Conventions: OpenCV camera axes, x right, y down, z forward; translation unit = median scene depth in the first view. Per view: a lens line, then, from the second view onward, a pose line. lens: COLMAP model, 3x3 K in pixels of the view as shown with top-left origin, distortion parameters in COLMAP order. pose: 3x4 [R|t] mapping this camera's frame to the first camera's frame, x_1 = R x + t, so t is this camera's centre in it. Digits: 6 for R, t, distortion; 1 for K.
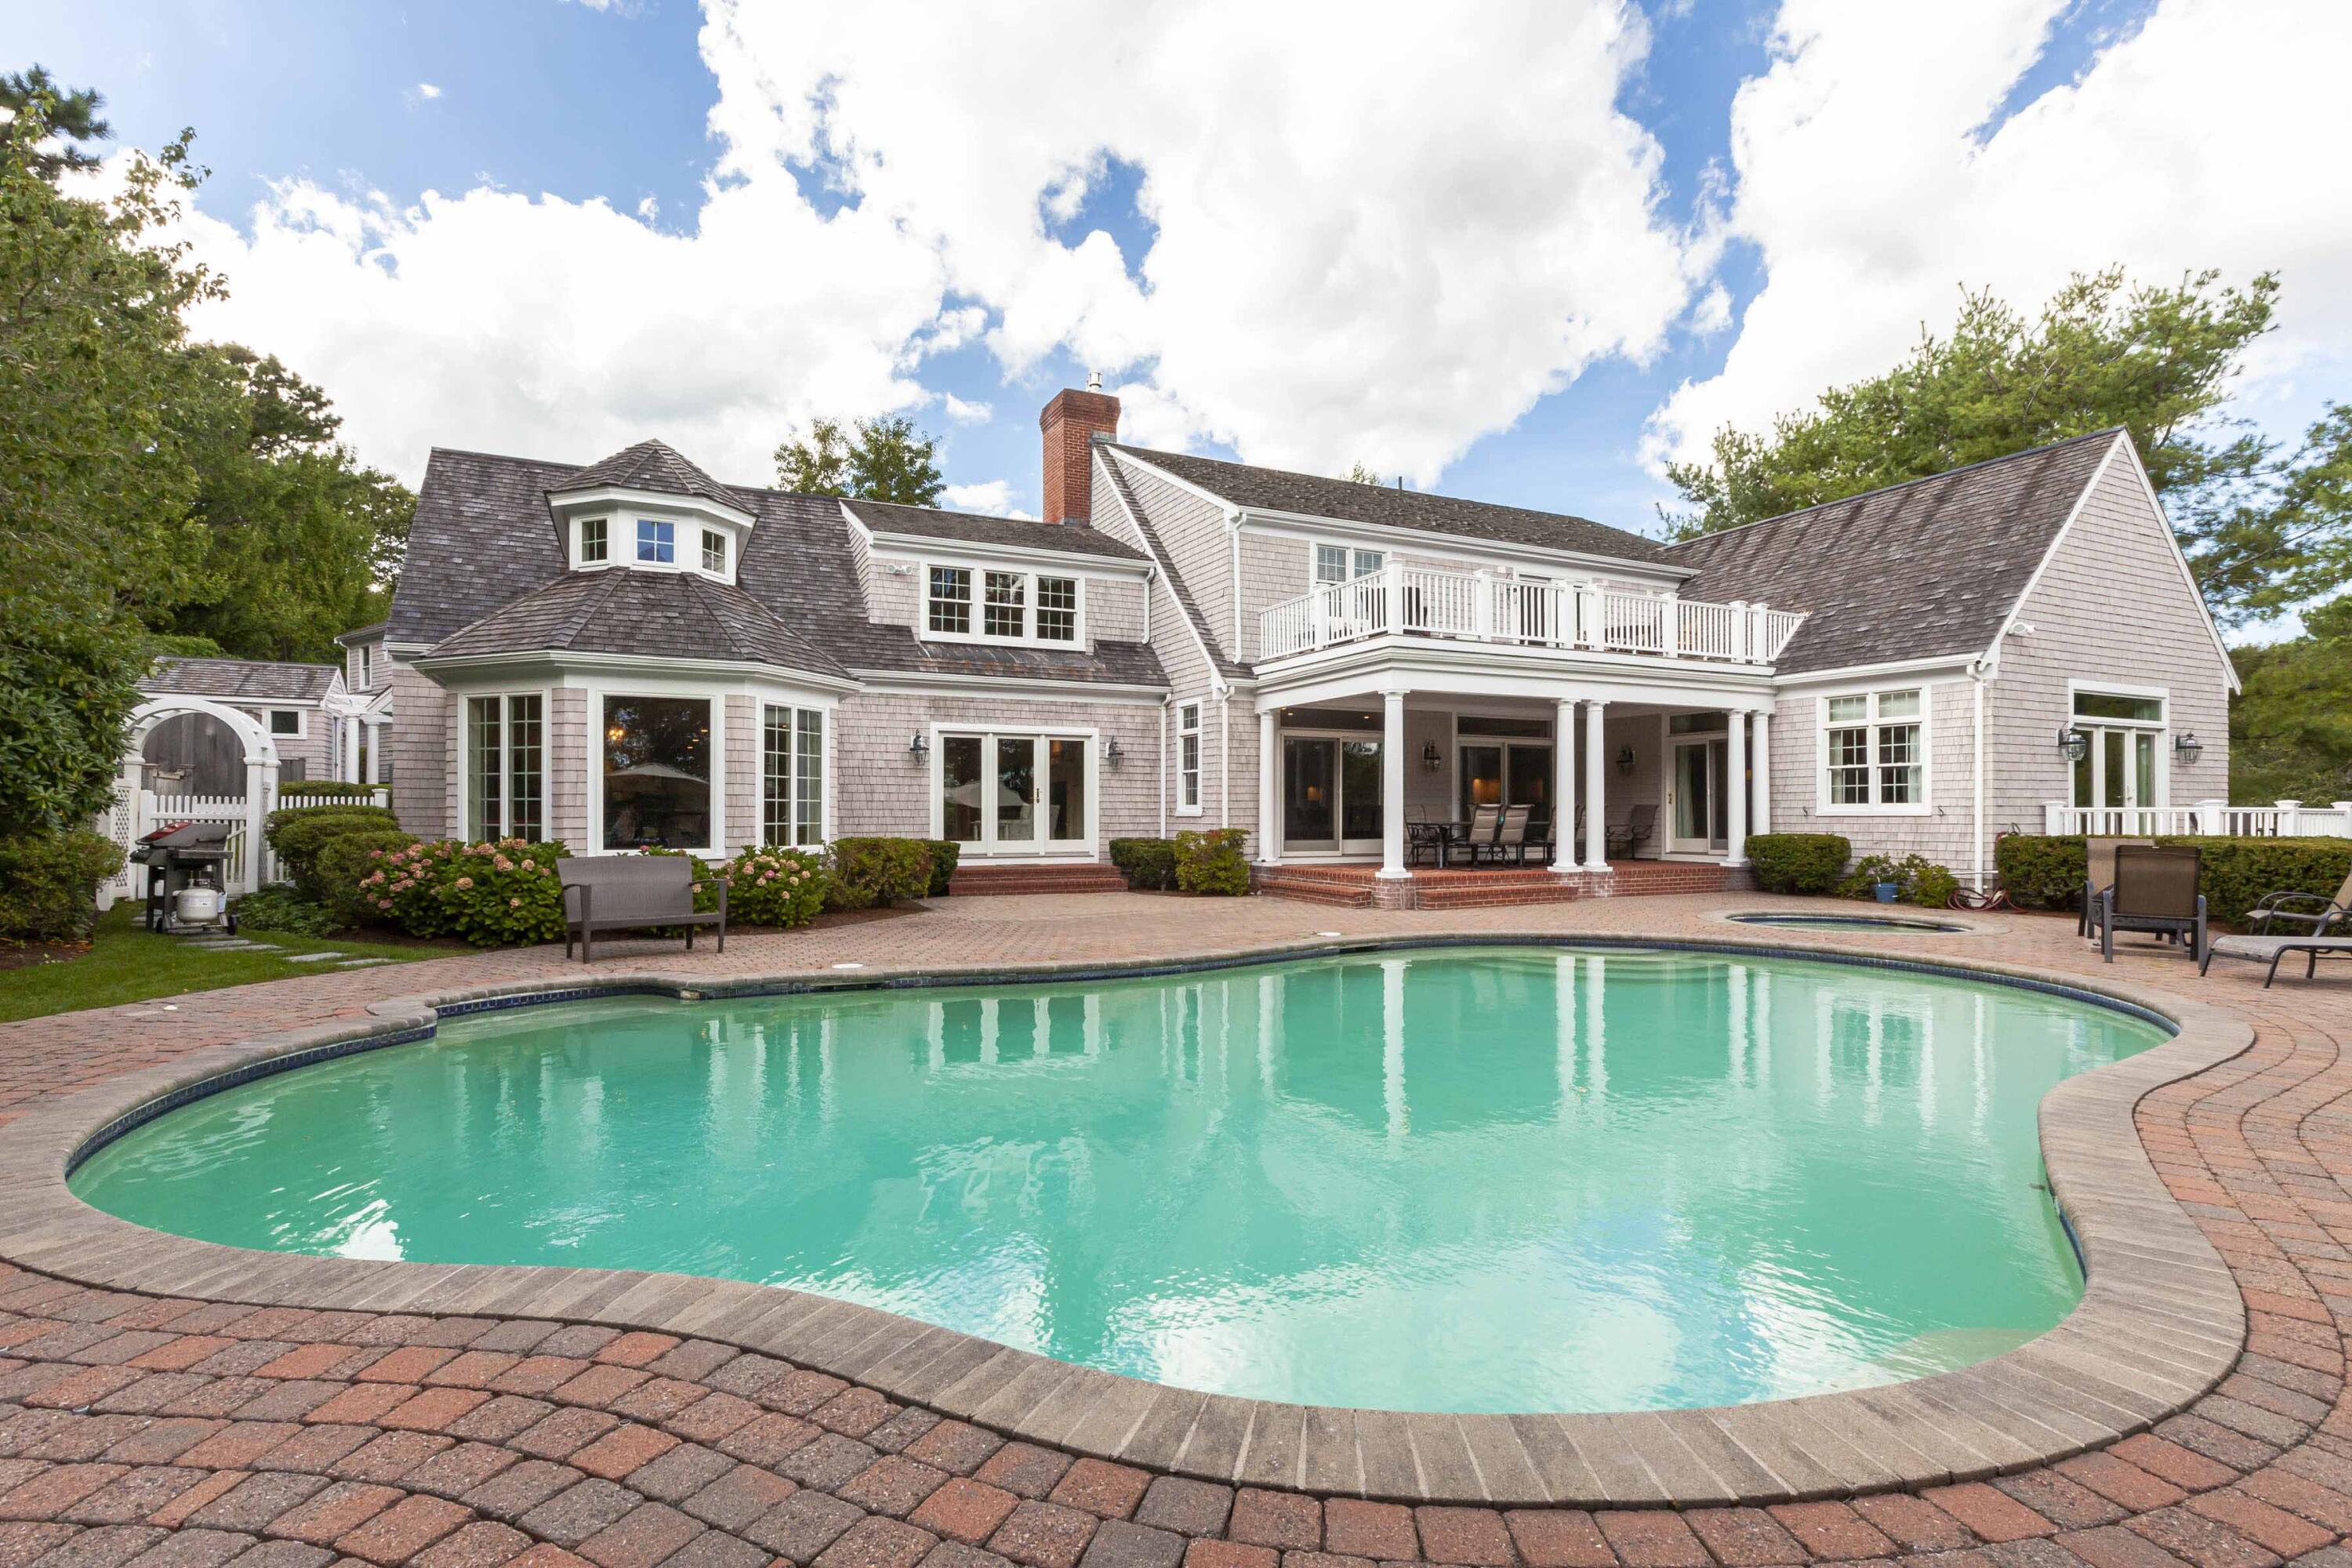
lens RADIAL K [[1095.7, 0, 1176.0], [0, 1095.7, 784.0], [0, 0, 1]] dist [0.000368, 0.000008]
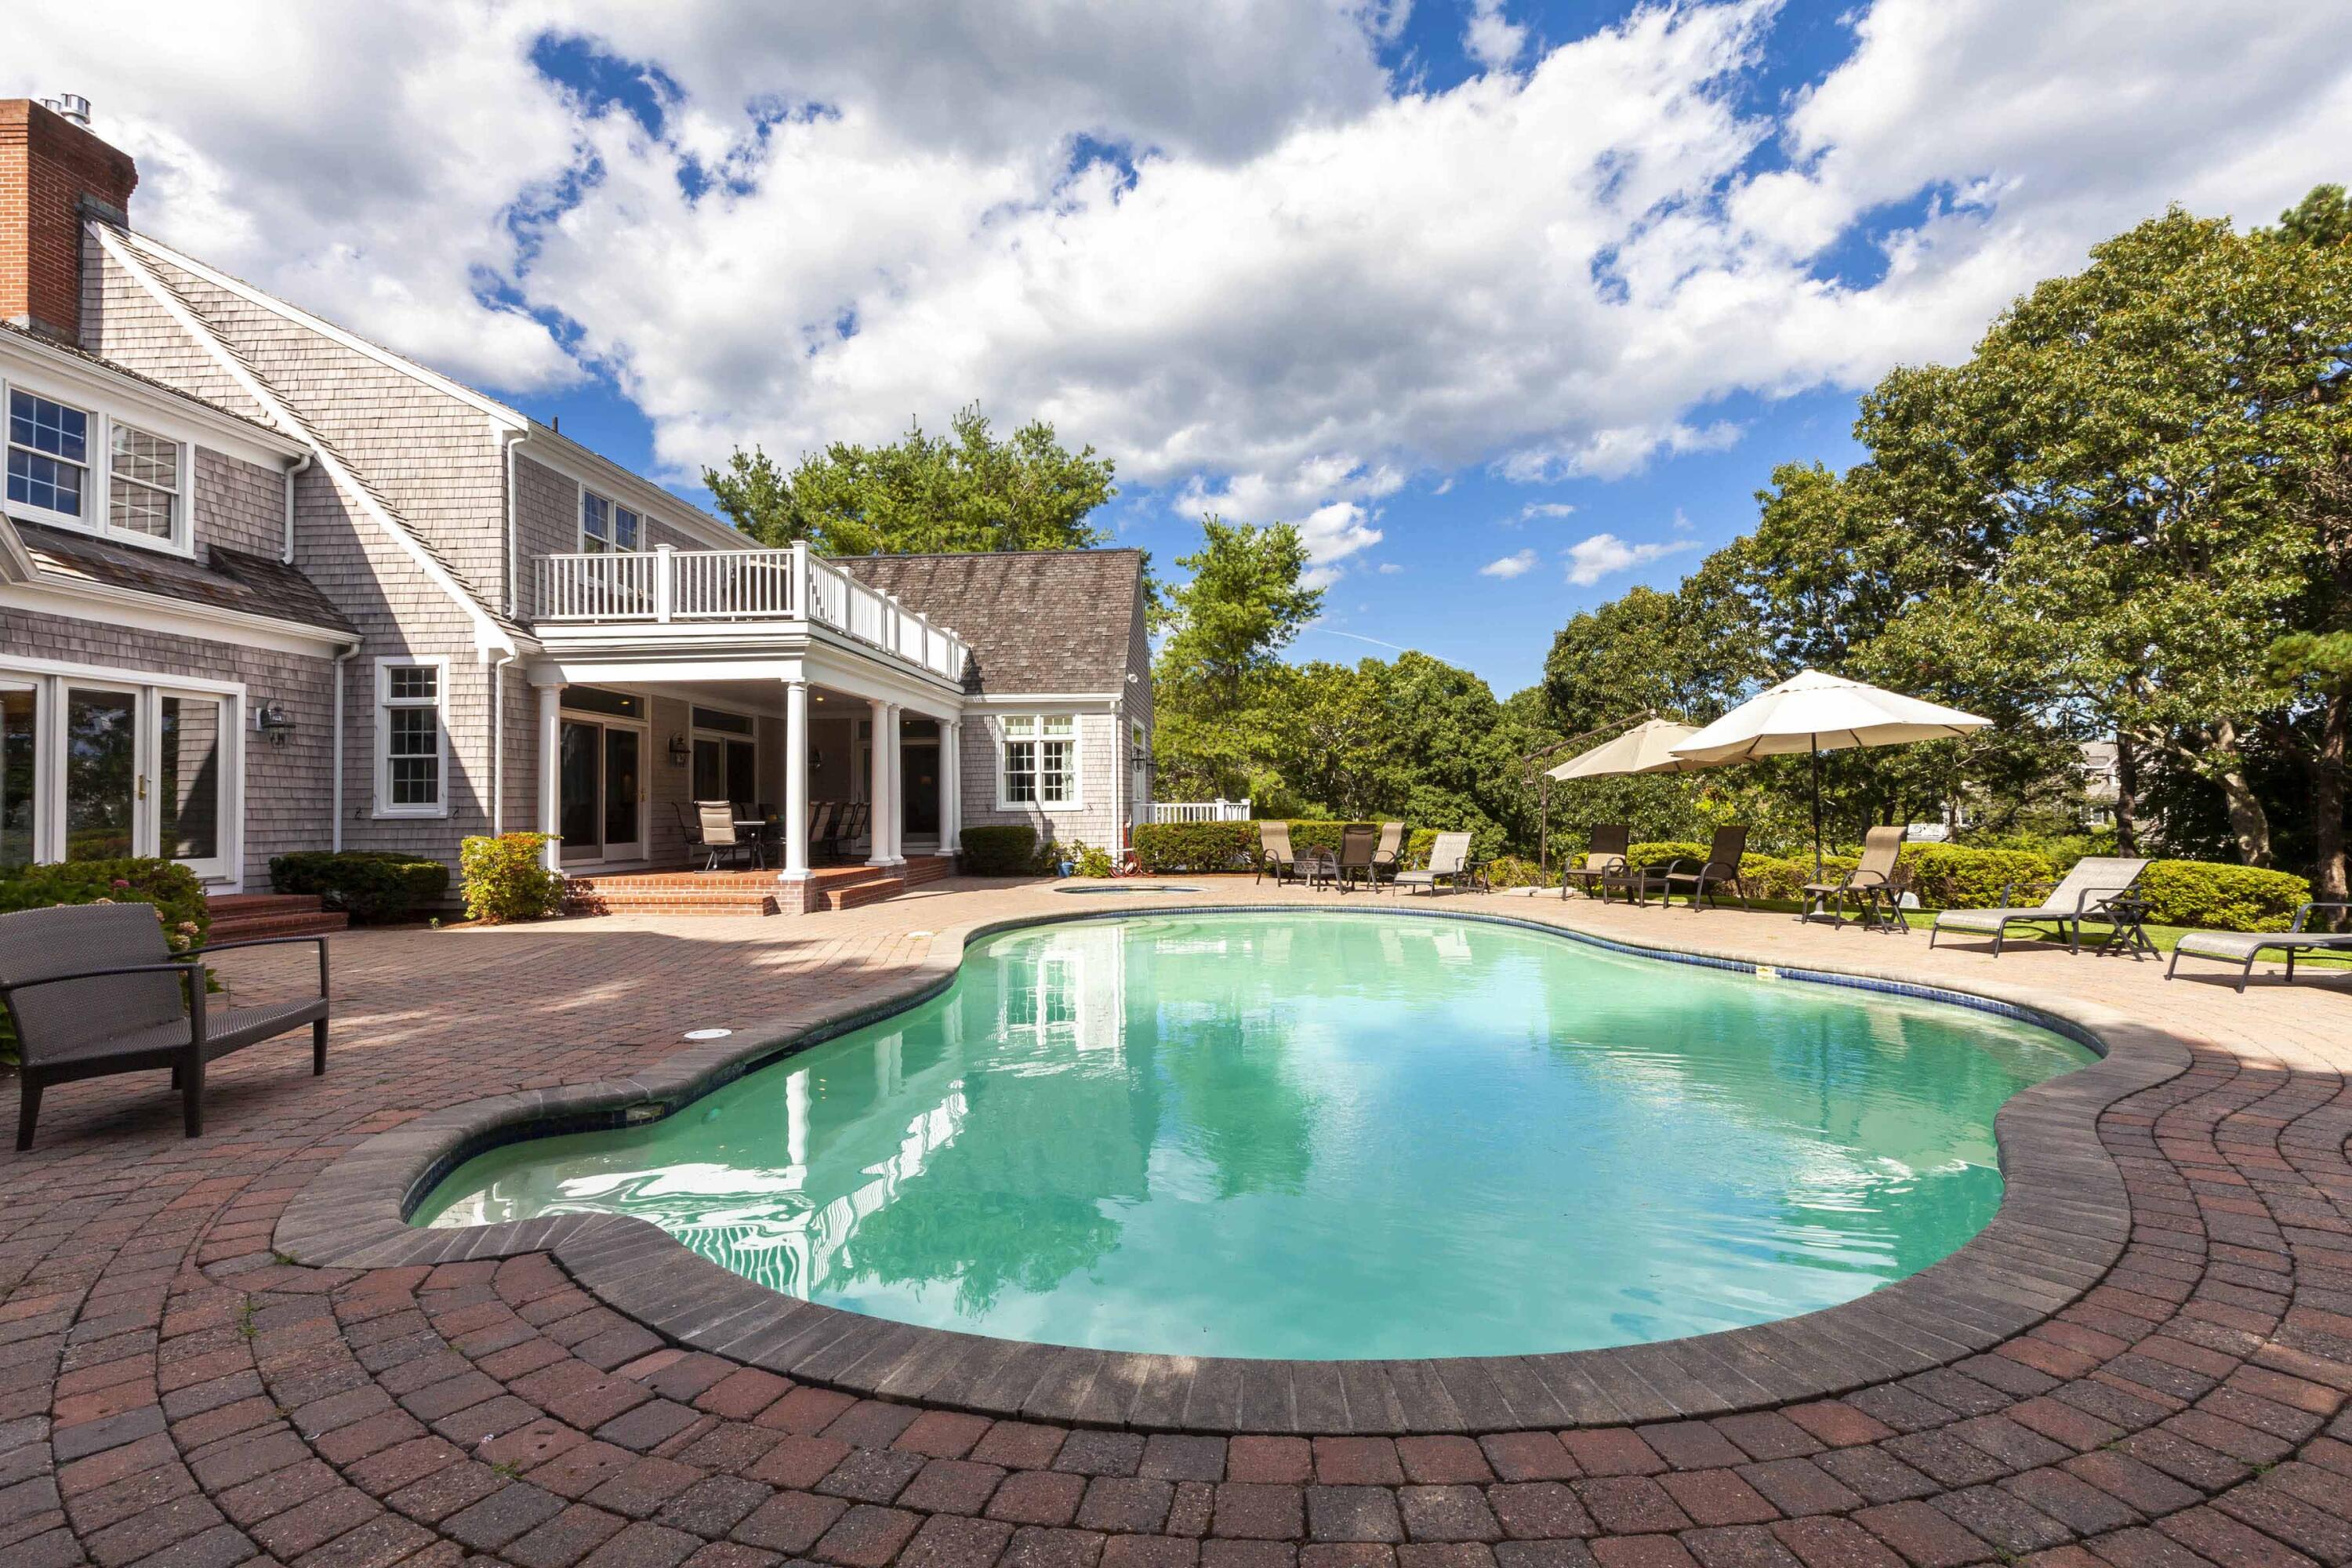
lens RADIAL K [[1093.8, 0, 1176.0], [0, 1093.8, 784.0], [0, 0, 1]] dist [-0.000267, -0.000048]
pose [[0.498725, 0.015011, 0.866630, -0.391700], [-0.013623, 0.999862, -0.009479, 0.007270], [-0.866653, -0.007078, 0.498861, 0.218587]]
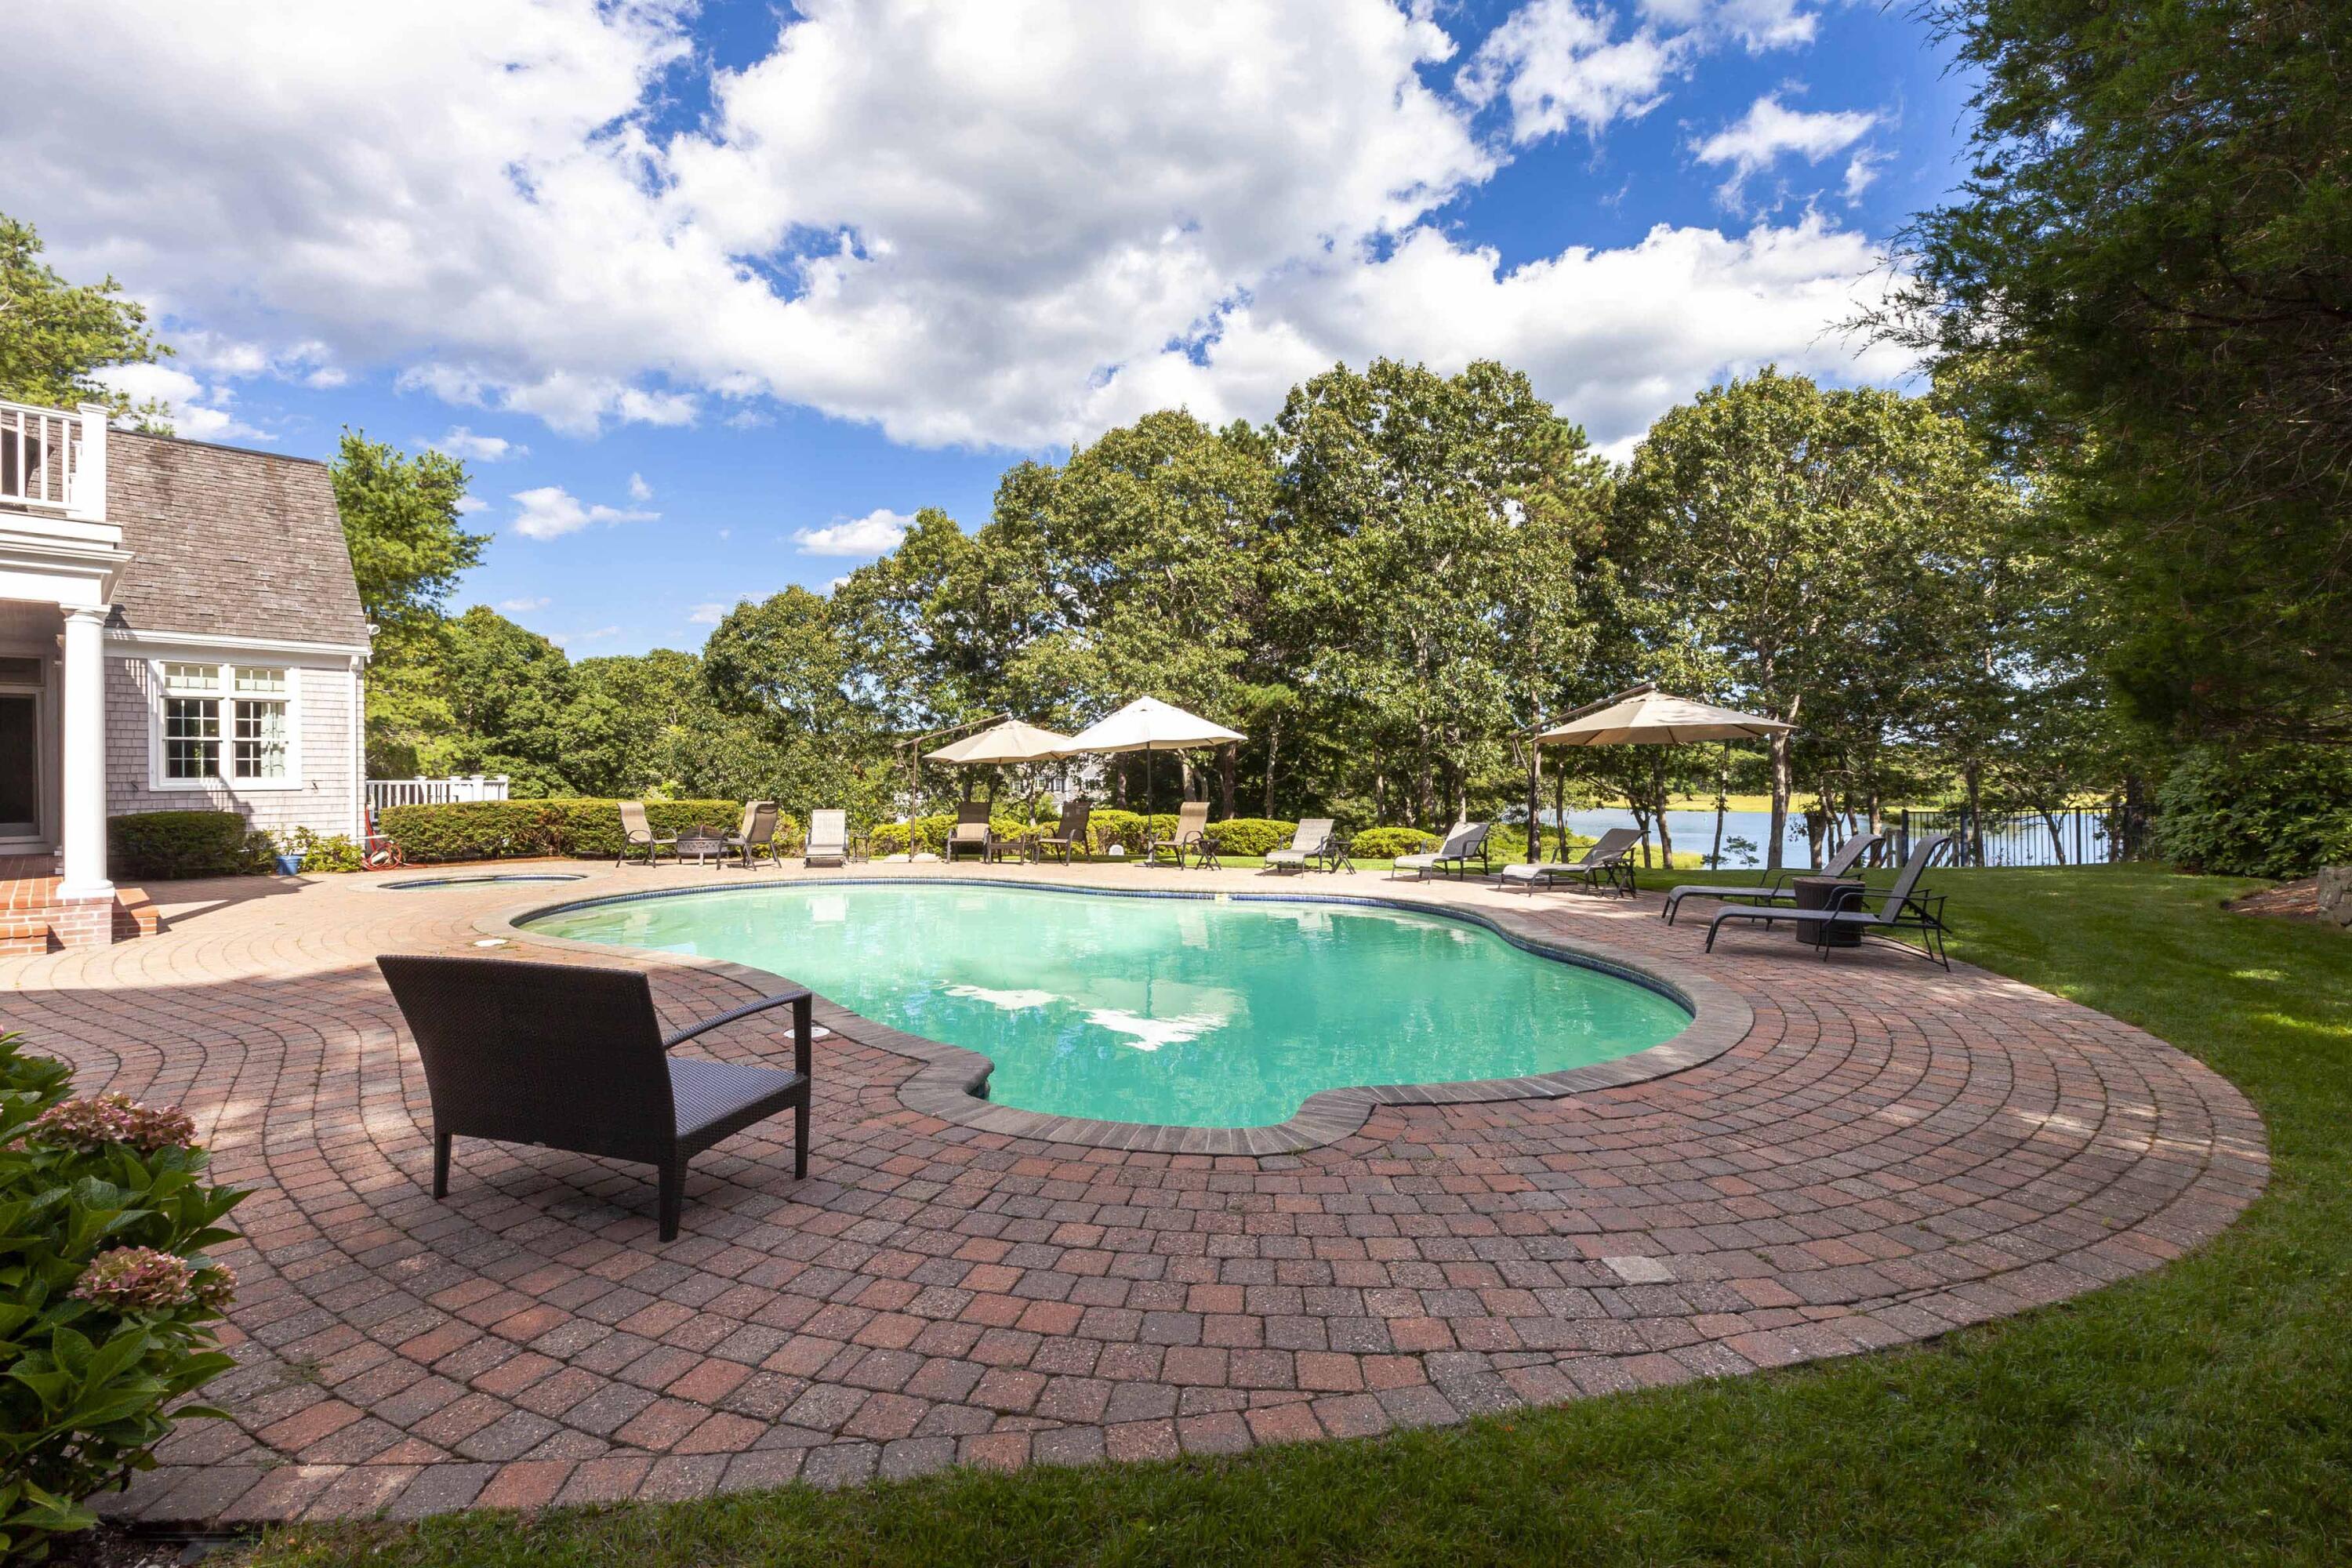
lens RADIAL K [[1086.0, 0, 1087.8], [0, 1086.0, 781.9], [0, 0, 1]] dist [0.000863, -0.000333]
pose [[-0.328956, -0.008429, 0.944308, -0.528302], [-0.022430, 0.999748, 0.001110, 0.003083], [-0.944079, -0.020816, -0.329062, 0.587916]]
